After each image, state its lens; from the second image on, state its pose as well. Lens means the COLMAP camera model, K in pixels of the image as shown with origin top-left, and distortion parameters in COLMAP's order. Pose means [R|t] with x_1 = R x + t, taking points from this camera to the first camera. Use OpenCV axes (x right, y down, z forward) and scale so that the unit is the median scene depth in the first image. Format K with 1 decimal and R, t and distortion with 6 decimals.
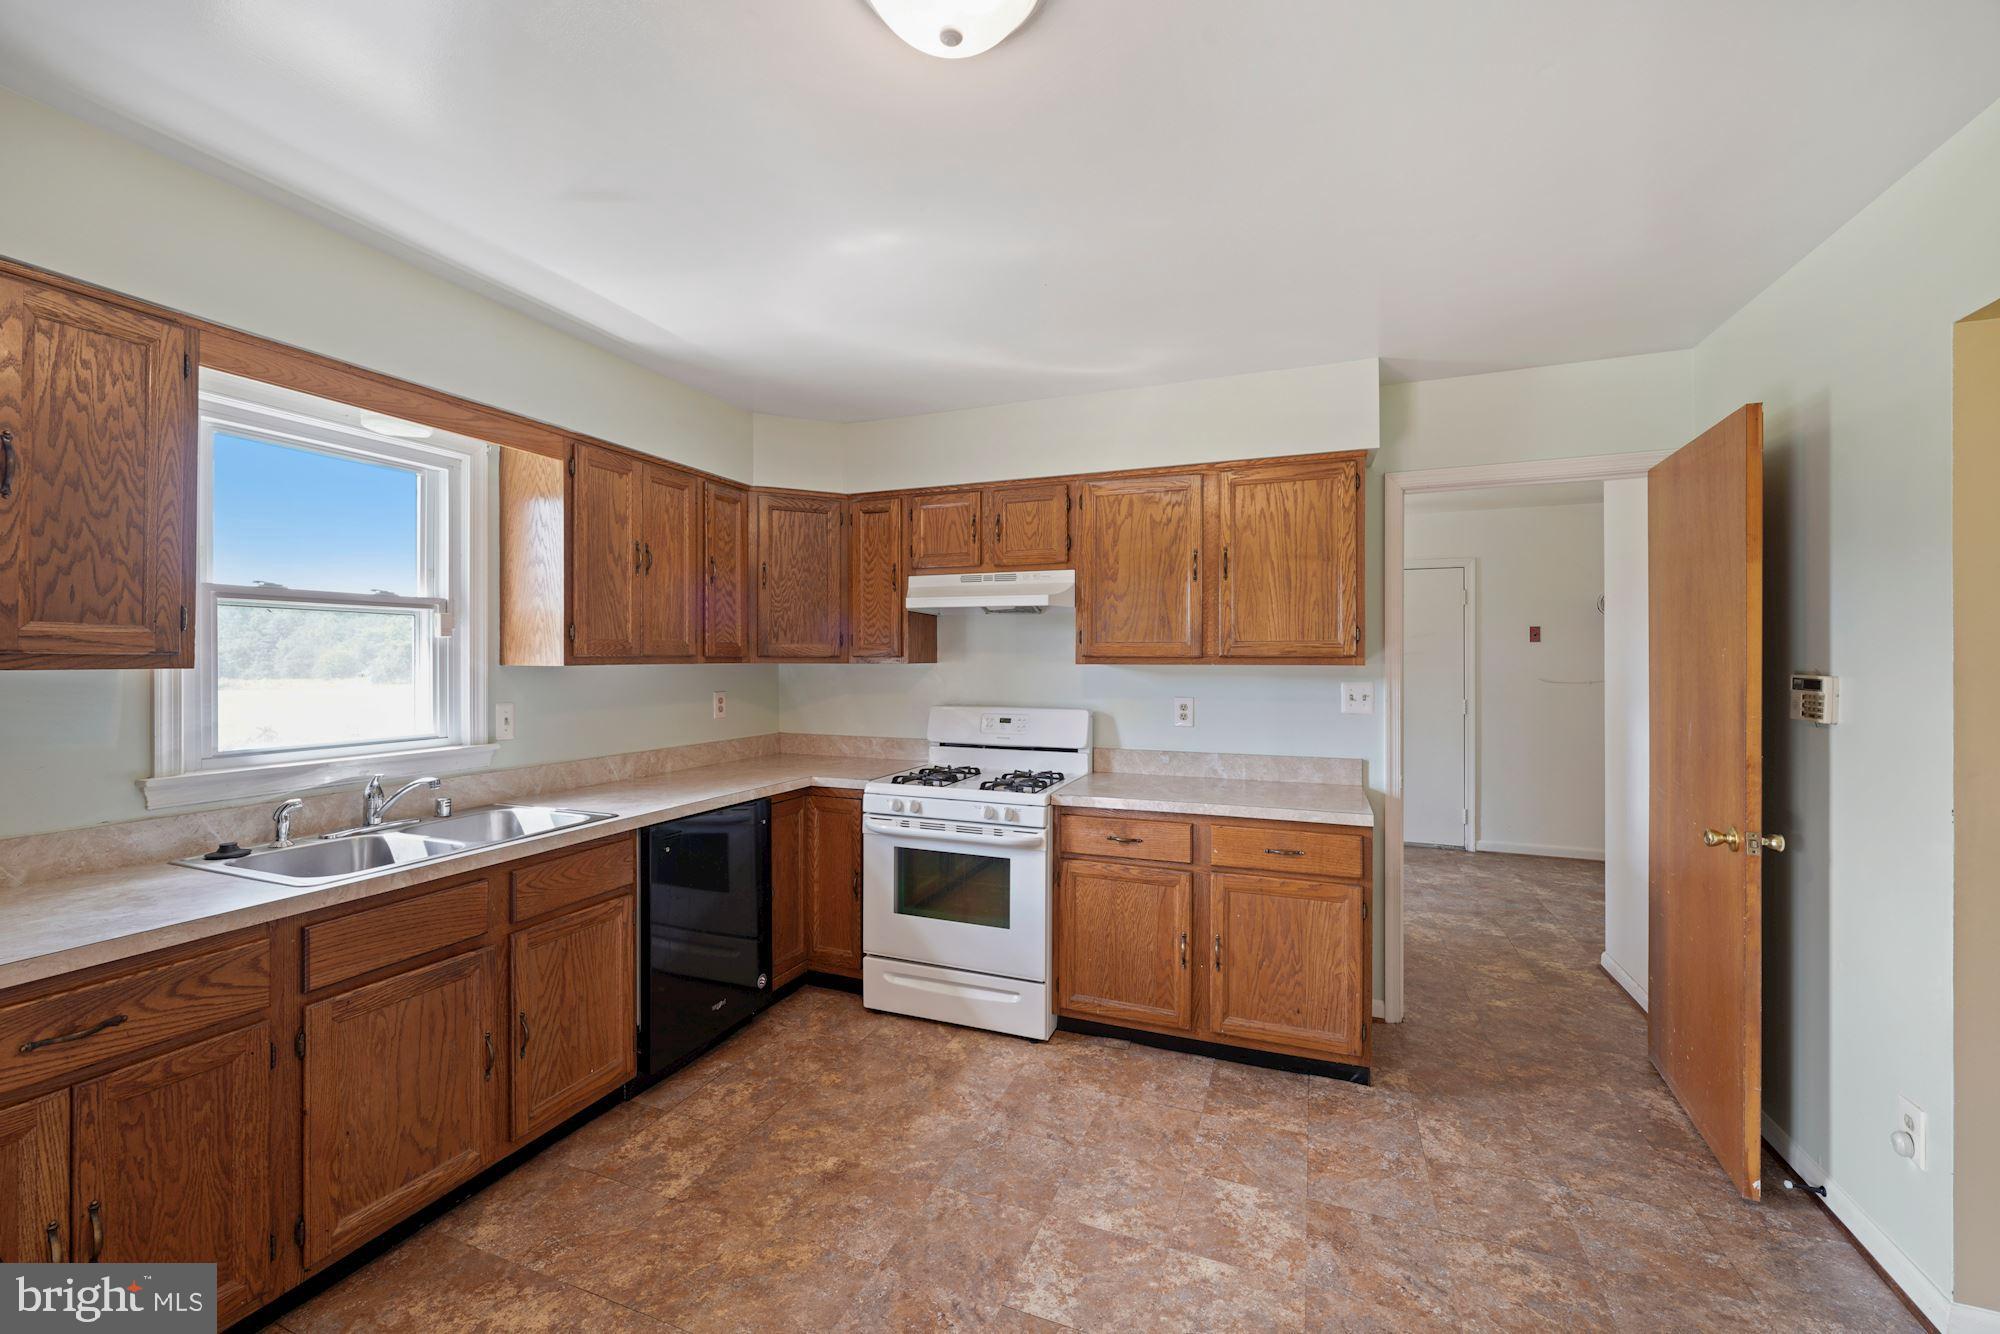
lens RADIAL K [[805.1, 0, 1006.0], [0, 805.1, 656.2], [0, 0, 1]] dist [-0.002883, 0.001147]
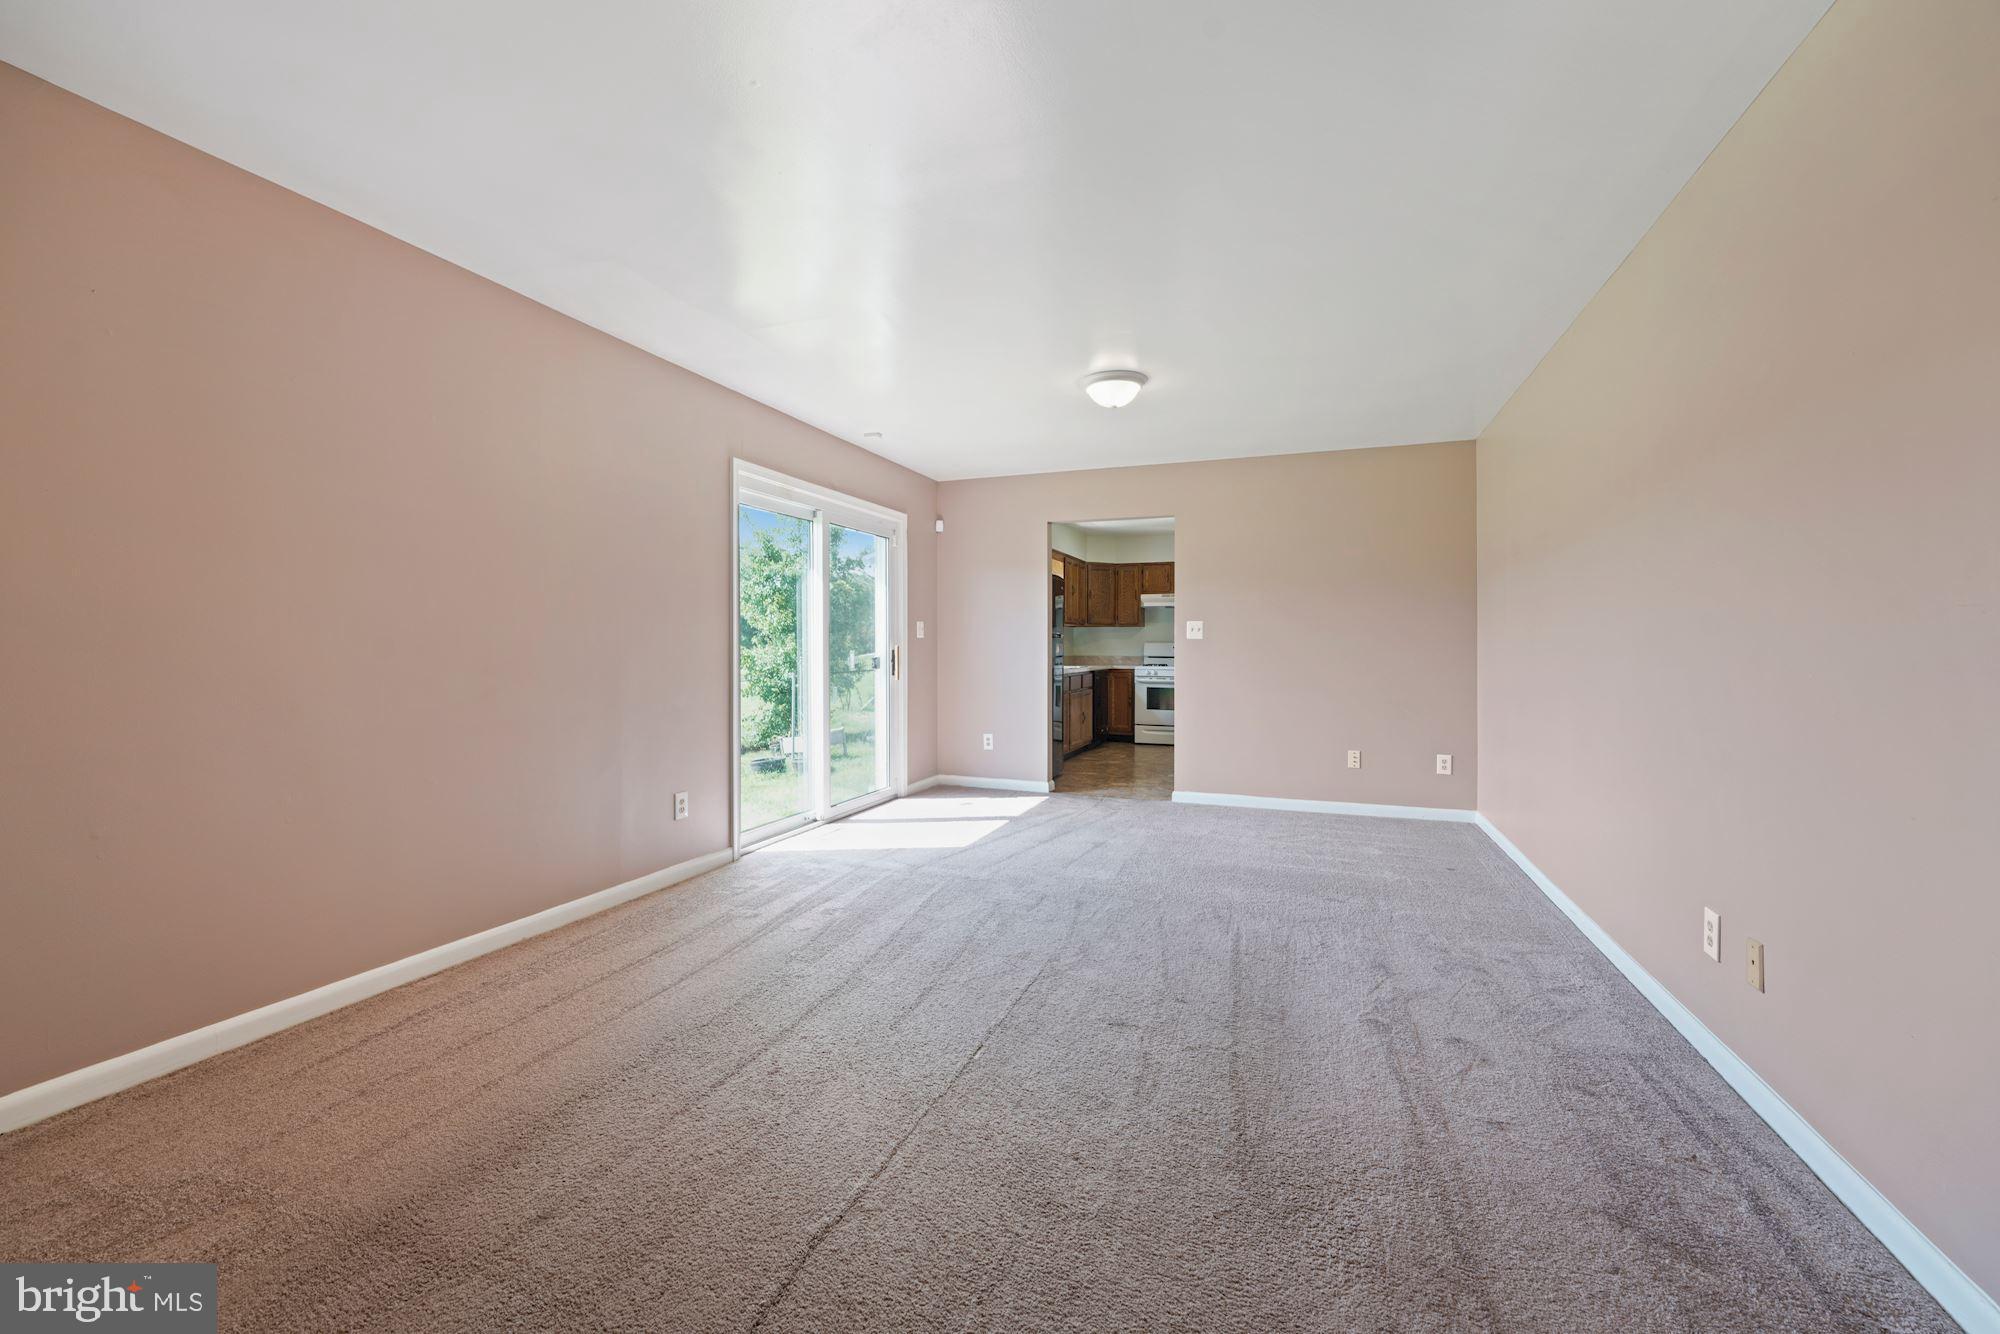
lens RADIAL K [[805.1, 0, 989.9], [0, 805.1, 653.7], [0, 0, 1]] dist [-0.002883, 0.001147]
pose [[0.999996, 0.001825, 0.002318, -0.773146], [-0.001849, 0.999946, 0.010238, 0.090800], [-0.002299, -0.010242, 0.999945, -2.096228]]
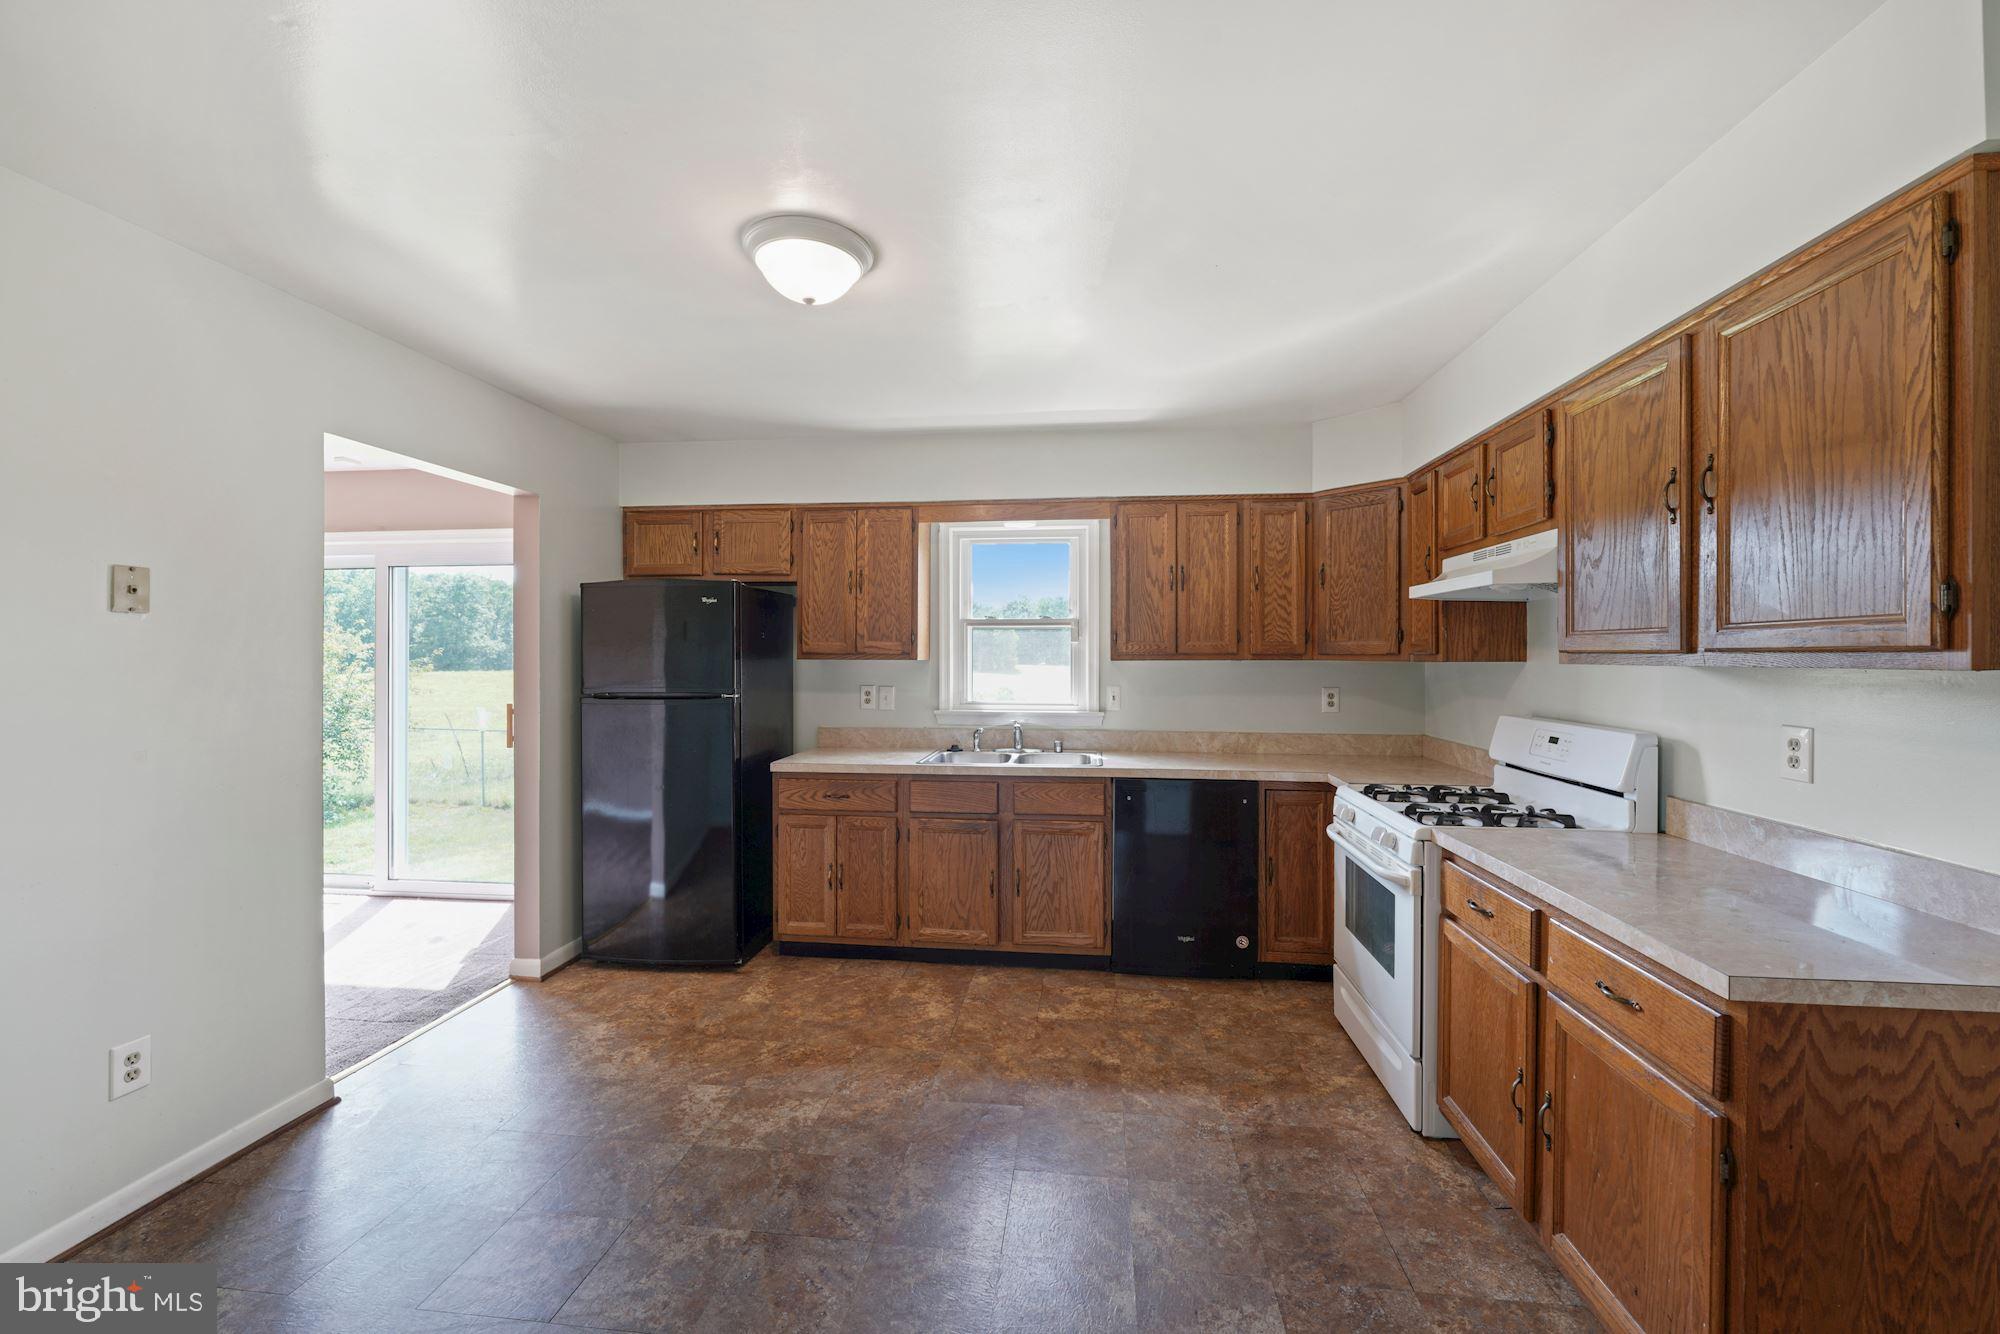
lens RADIAL K [[805.1, 0, 995.9], [0, 805.1, 662.0], [0, 0, 1]] dist [-0.002883, 0.001147]
pose [[0.245091, 0.006613, -0.969478, 0.717784], [0.001377, 0.999973, 0.007169, 0.002879], [0.969499, -0.003092, 0.245075, 0.398541]]
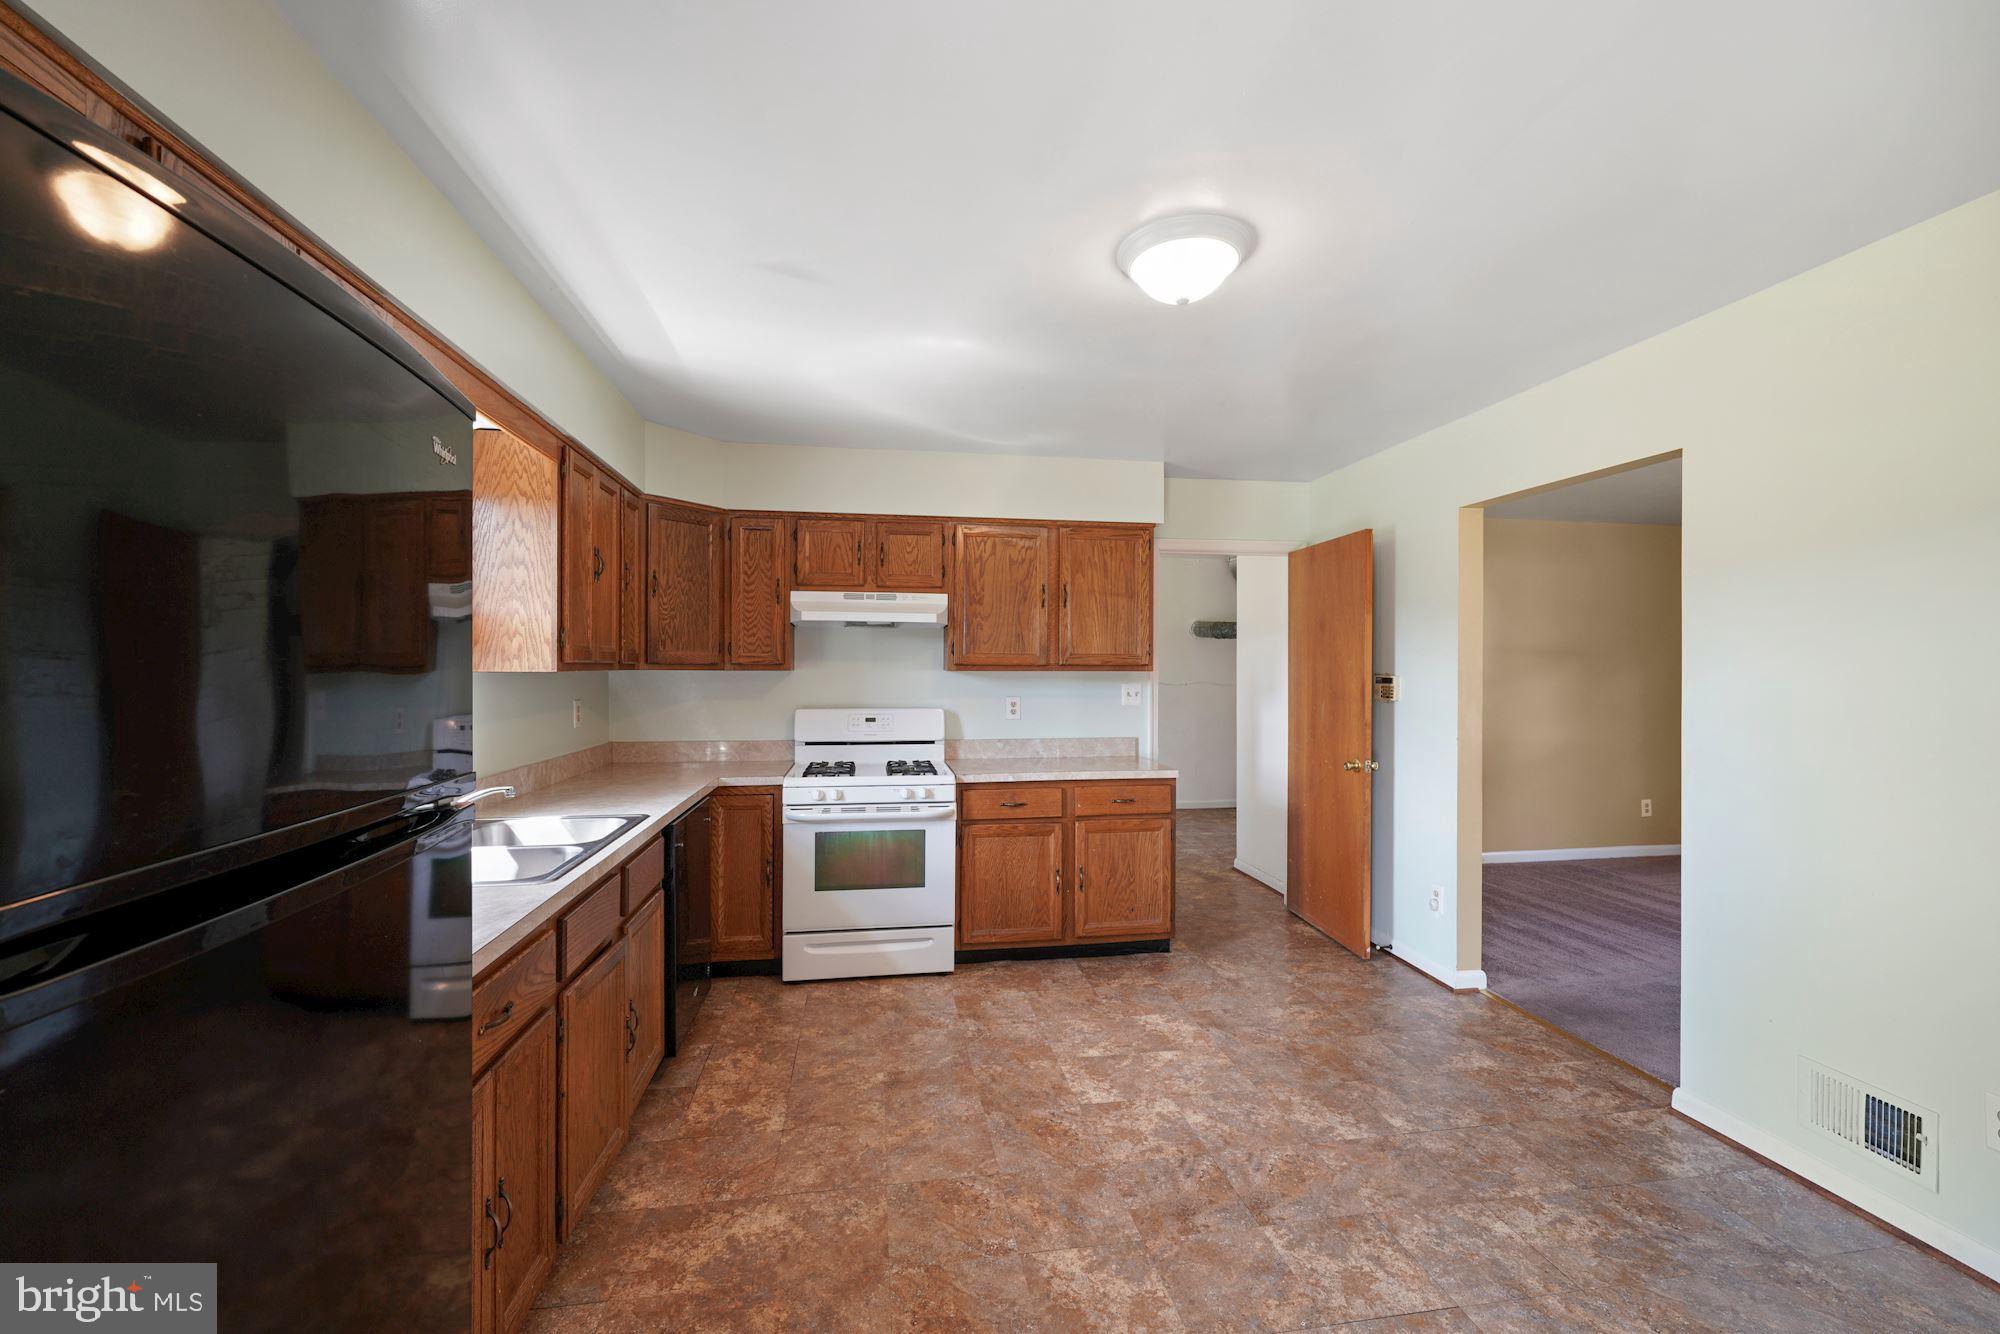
lens RADIAL K [[805.1, 0, 1012.3], [0, 805.1, 667.3], [0, 0, 1]] dist [-0.002883, 0.001147]
pose [[0.855539, 0.001936, 0.517734, -0.520993], [-0.002760, 0.999996, 0.000820, 0.003743], [-0.517731, -0.002130, 0.855541, -0.115521]]
